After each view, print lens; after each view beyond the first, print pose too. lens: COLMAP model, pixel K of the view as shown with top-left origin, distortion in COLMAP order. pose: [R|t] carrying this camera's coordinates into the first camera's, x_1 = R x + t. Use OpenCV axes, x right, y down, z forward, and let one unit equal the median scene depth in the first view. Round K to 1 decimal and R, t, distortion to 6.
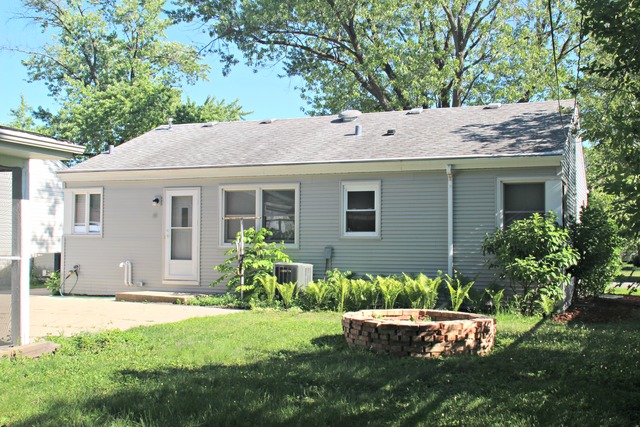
lens RADIAL K [[777.8, 0, 320.0], [0, 777.8, 213.5], [0, 0, 1]] dist [0.011642, 0.077844]
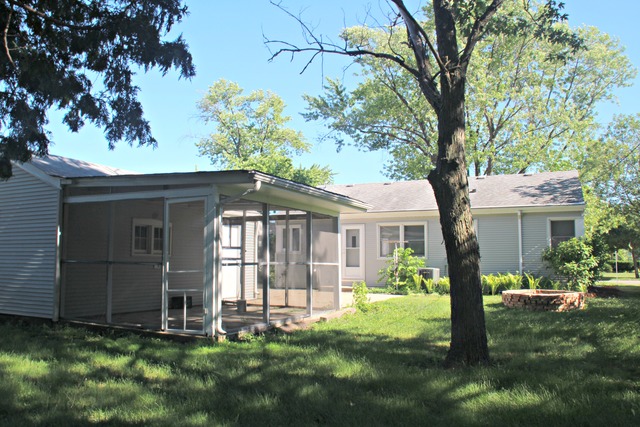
lens RADIAL K [[550.0, 0, 320.0], [0, 550.0, 213.5], [0, 0, 1]] dist [-0.151342, 0.101806]
pose [[0.999816, -0.008164, -0.017336, -0.160043], [0.007405, 0.999031, -0.043391, -0.003713], [0.017674, 0.043255, 0.998908, -0.137641]]
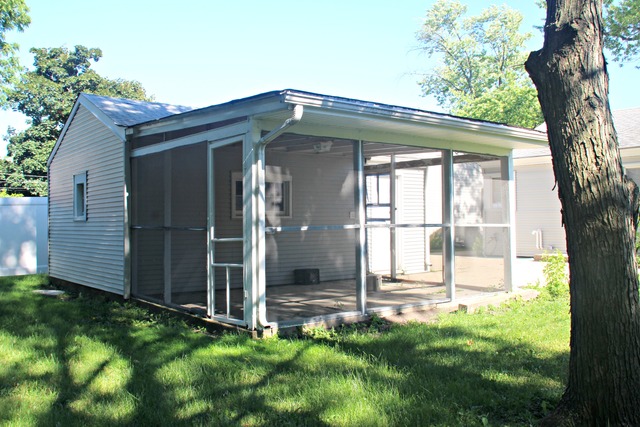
lens RADIAL K [[622.2, 0, 320.0], [0, 622.2, 213.5], [0, 0, 1]] dist [-0.092264, 0.143100]
pose [[0.889686, -0.024461, -0.455917, -0.079073], [0.038412, 0.999034, 0.021357, 0.000901], [0.454954, -0.036513, 0.889766, -0.028199]]
